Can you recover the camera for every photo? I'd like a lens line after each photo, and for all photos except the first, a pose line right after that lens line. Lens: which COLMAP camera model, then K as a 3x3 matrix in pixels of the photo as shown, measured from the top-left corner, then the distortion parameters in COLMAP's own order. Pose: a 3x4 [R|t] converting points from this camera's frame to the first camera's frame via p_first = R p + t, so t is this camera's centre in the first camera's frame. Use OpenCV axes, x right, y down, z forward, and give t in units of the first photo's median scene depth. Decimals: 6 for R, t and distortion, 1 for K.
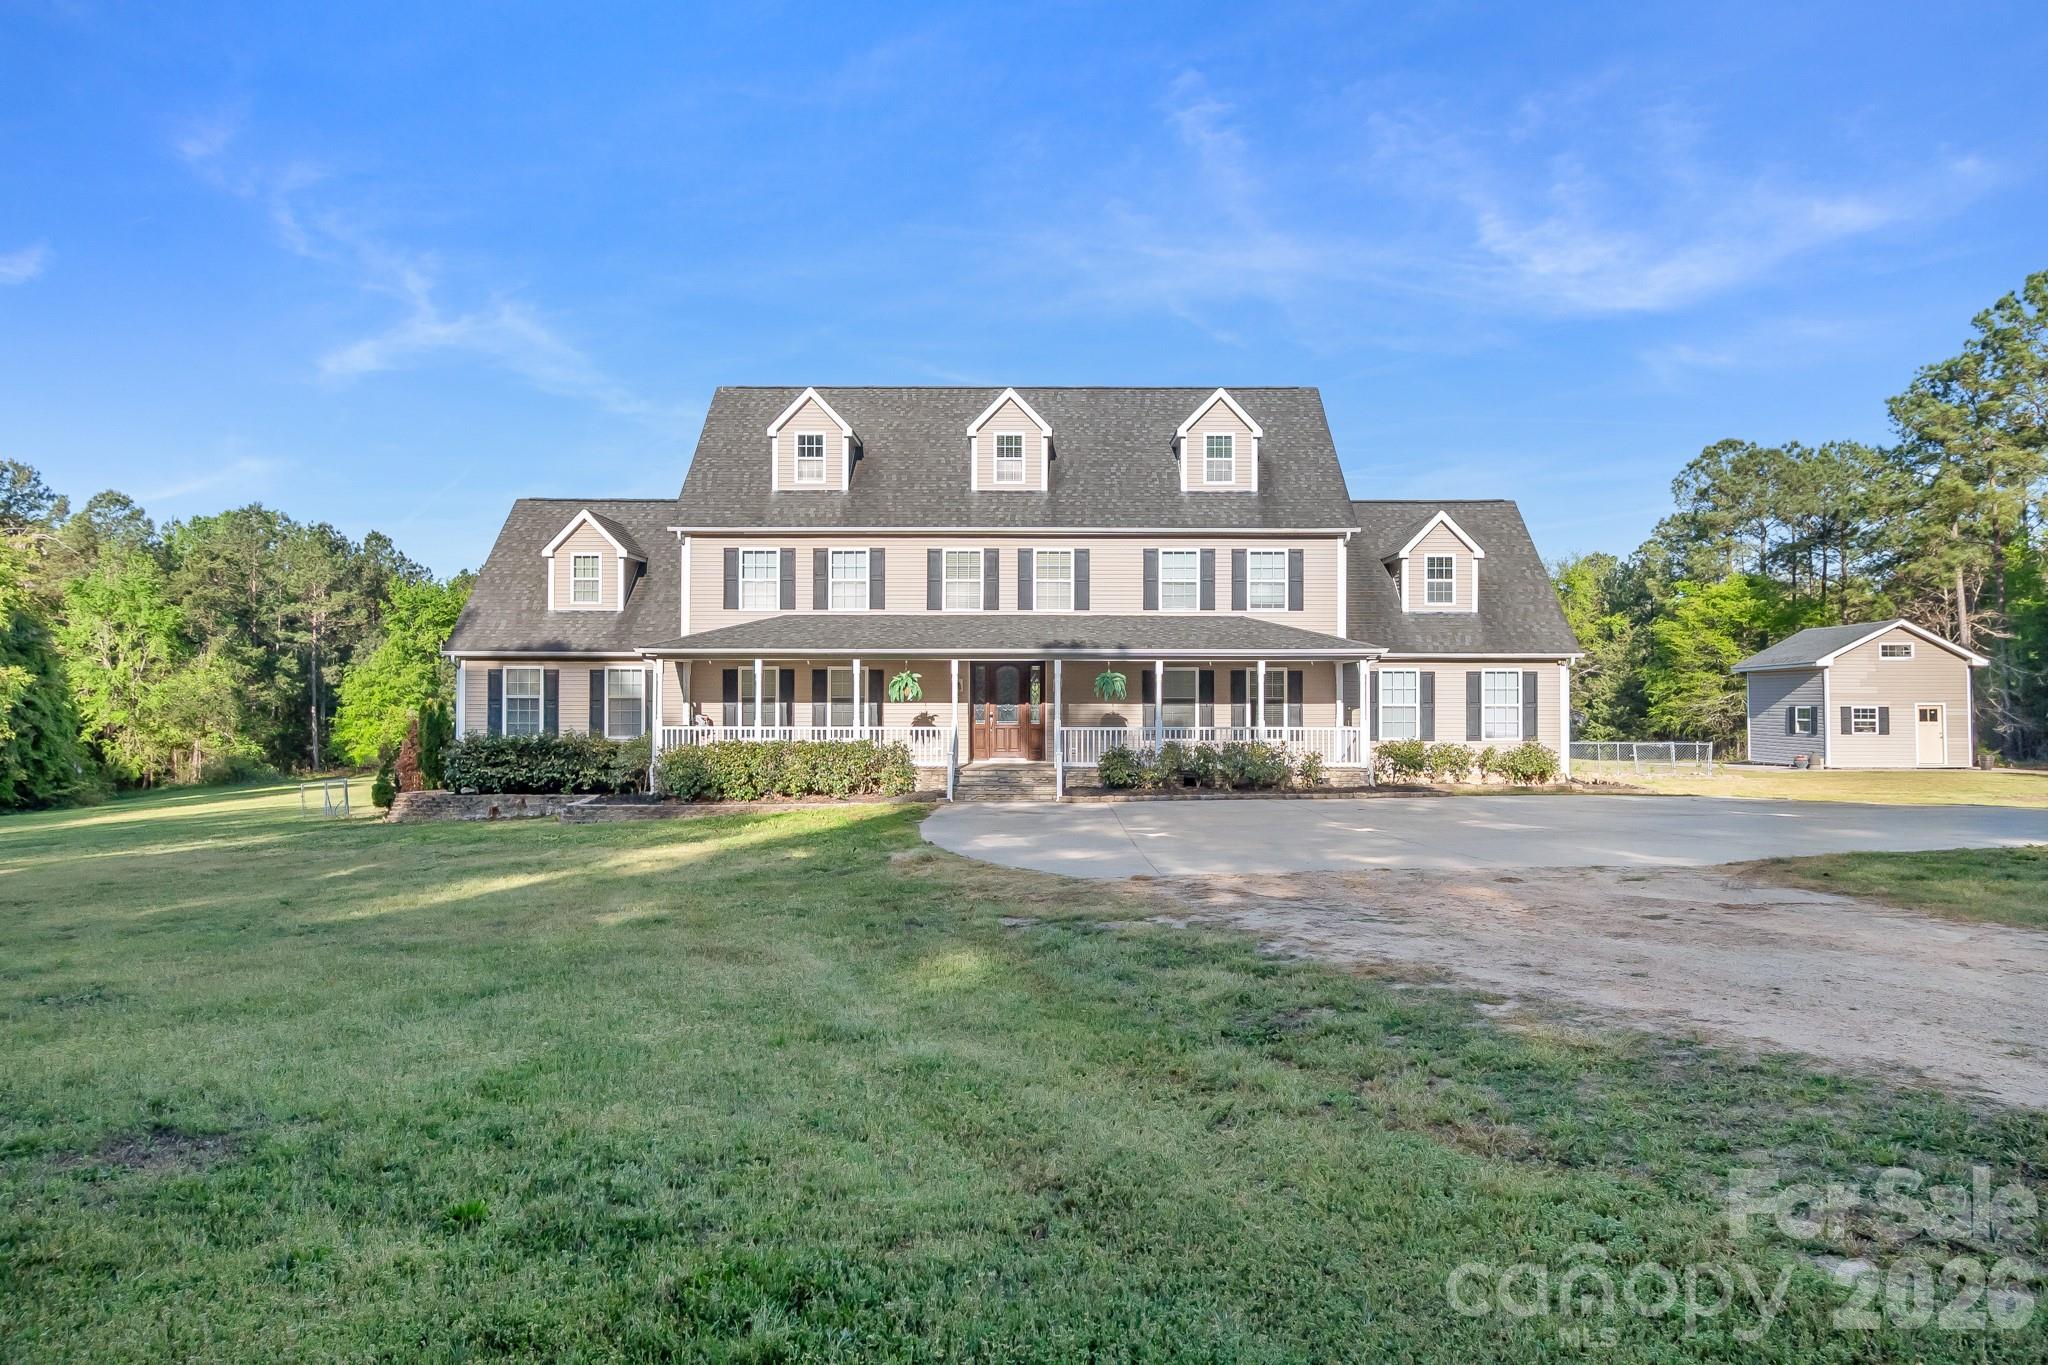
lens RADIAL K [[1304.1, 0, 1028.4], [0, 1304.1, 688.9], [0, 0, 1]] dist [0.004428, -0.000500]
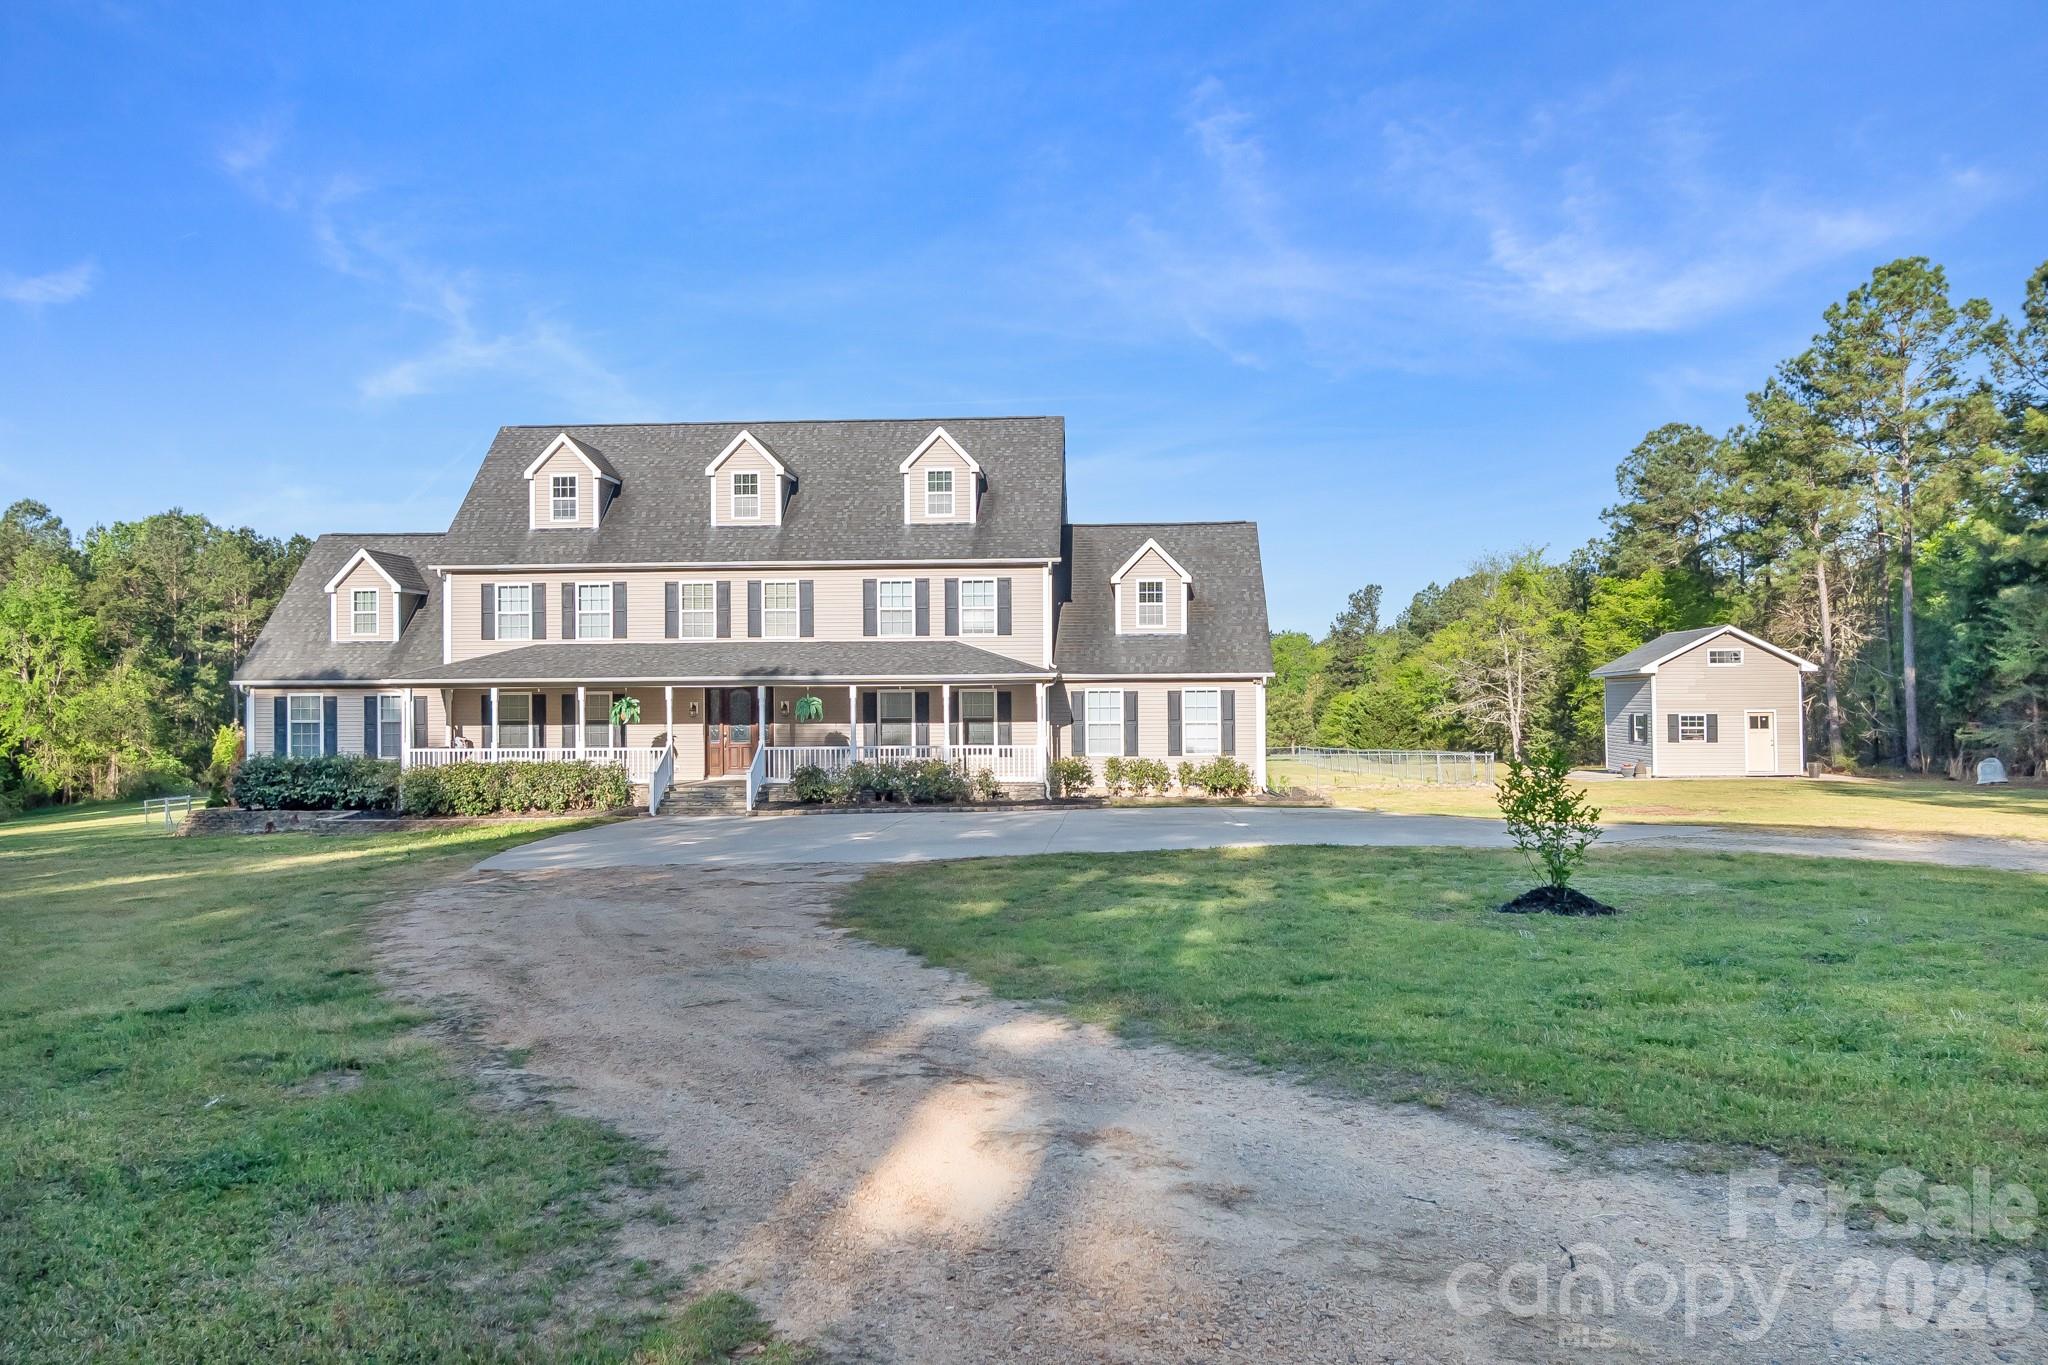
lens RADIAL K [[1510.1, 0, 1026.8], [0, 1510.1, 685.0], [0, 0, 1]] dist [0.003429, 0.003775]
pose [[0.998193, -0.009263, -0.059366, 0.295628], [0.009379, 0.999955, 0.001676, -0.021224], [0.059348, -0.002230, 0.998235, -0.233556]]
